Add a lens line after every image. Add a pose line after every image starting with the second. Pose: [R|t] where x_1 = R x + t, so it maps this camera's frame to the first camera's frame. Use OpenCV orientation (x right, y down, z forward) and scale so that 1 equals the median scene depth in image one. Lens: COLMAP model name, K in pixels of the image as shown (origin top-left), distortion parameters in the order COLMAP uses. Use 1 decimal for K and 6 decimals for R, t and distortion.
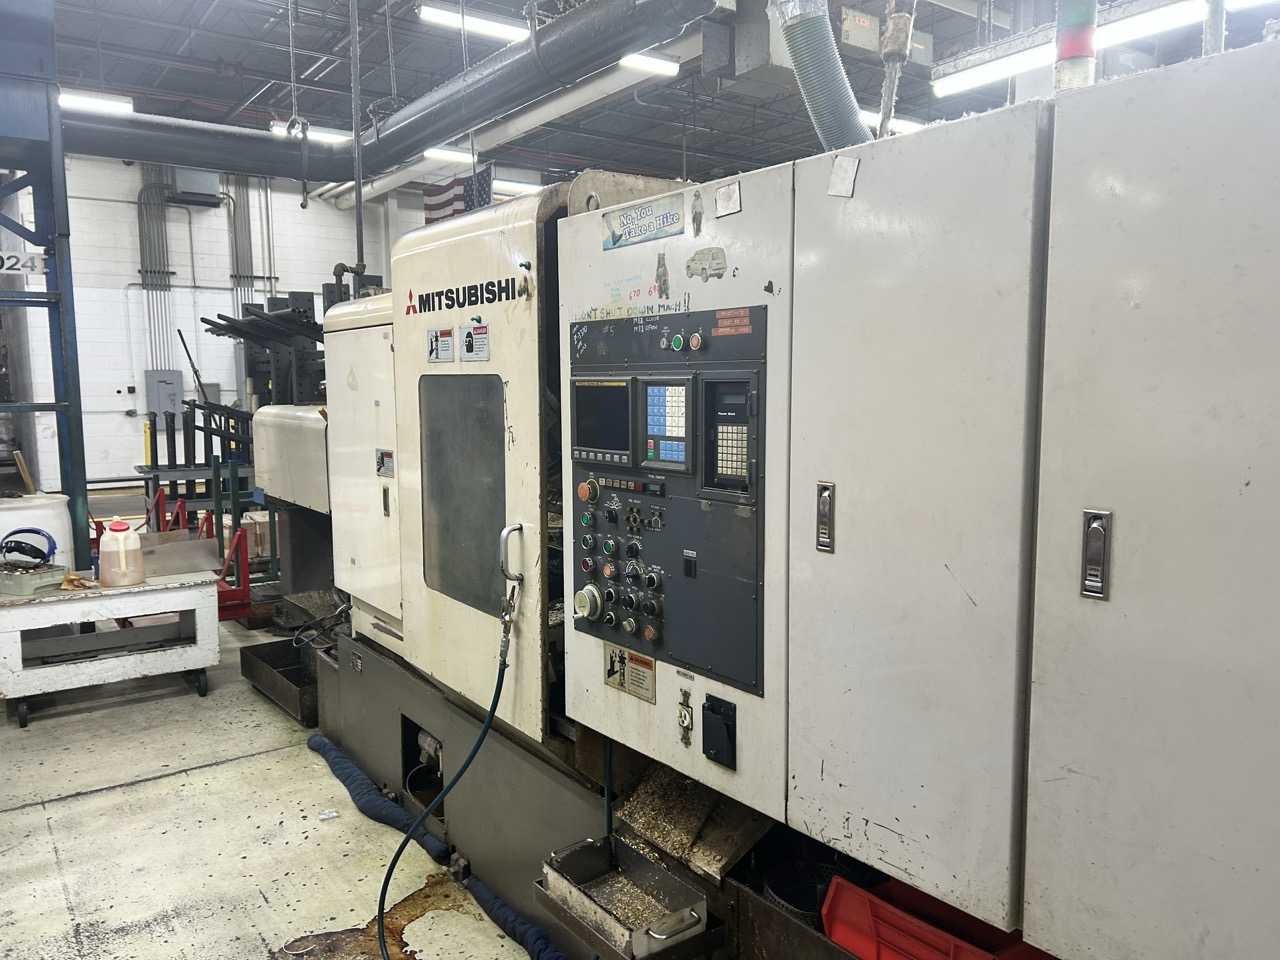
lens RADIAL K [[965.1, 0, 644.2], [0, 965.1, 477.2], [0, 0, 1]] dist [0.033124, -0.047772]
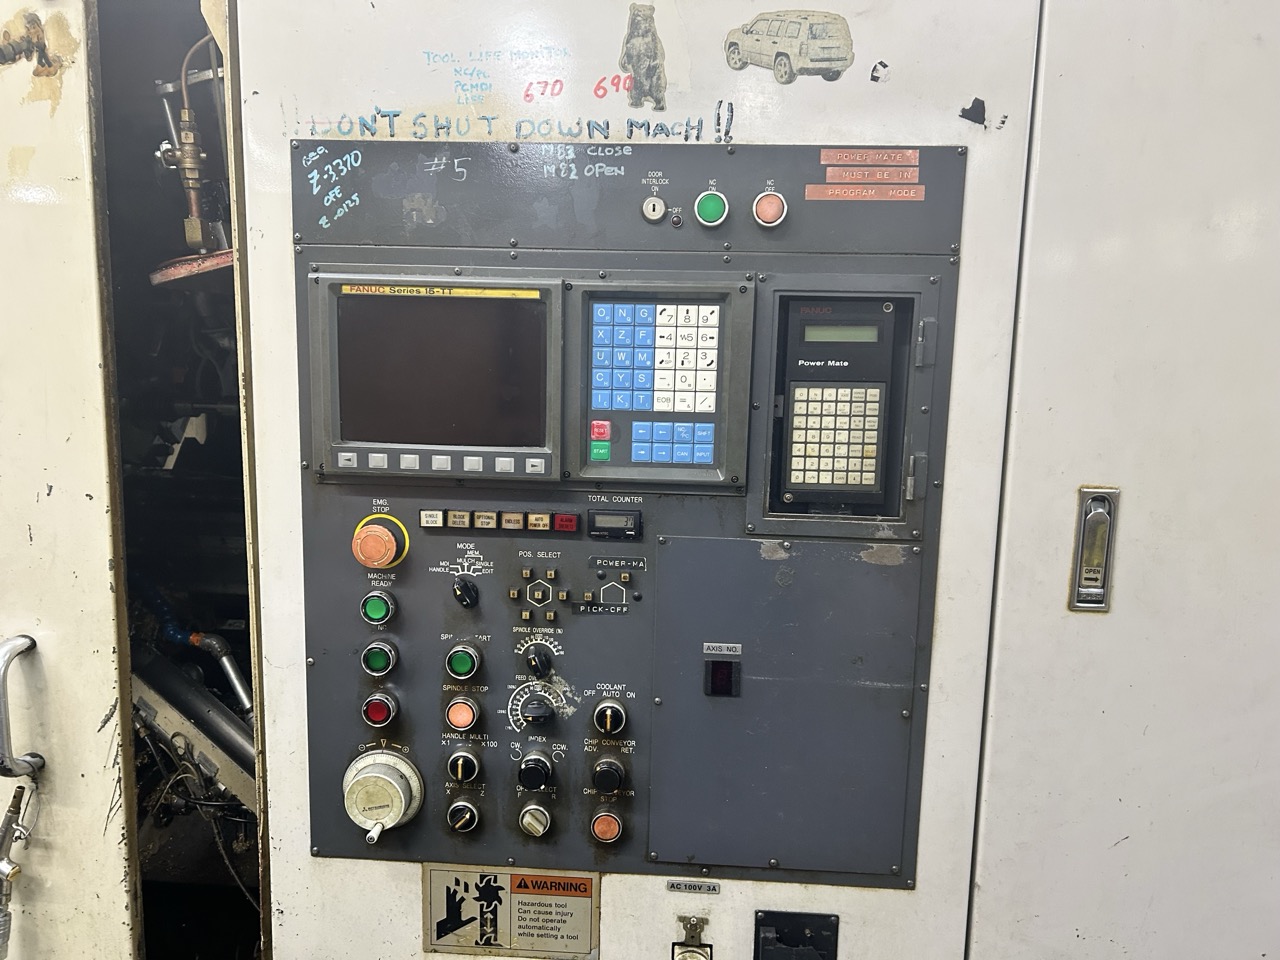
lens RADIAL K [[965.1, 0, 644.7], [0, 965.1, 503.9], [0, 0, 1]] dist [0.033124, -0.047772]
pose [[0.660971, -0.084615, 0.745626, -0.332559], [0.048152, 0.996357, 0.070384, -0.030806], [-0.748865, -0.010619, 0.662638, 0.686228]]
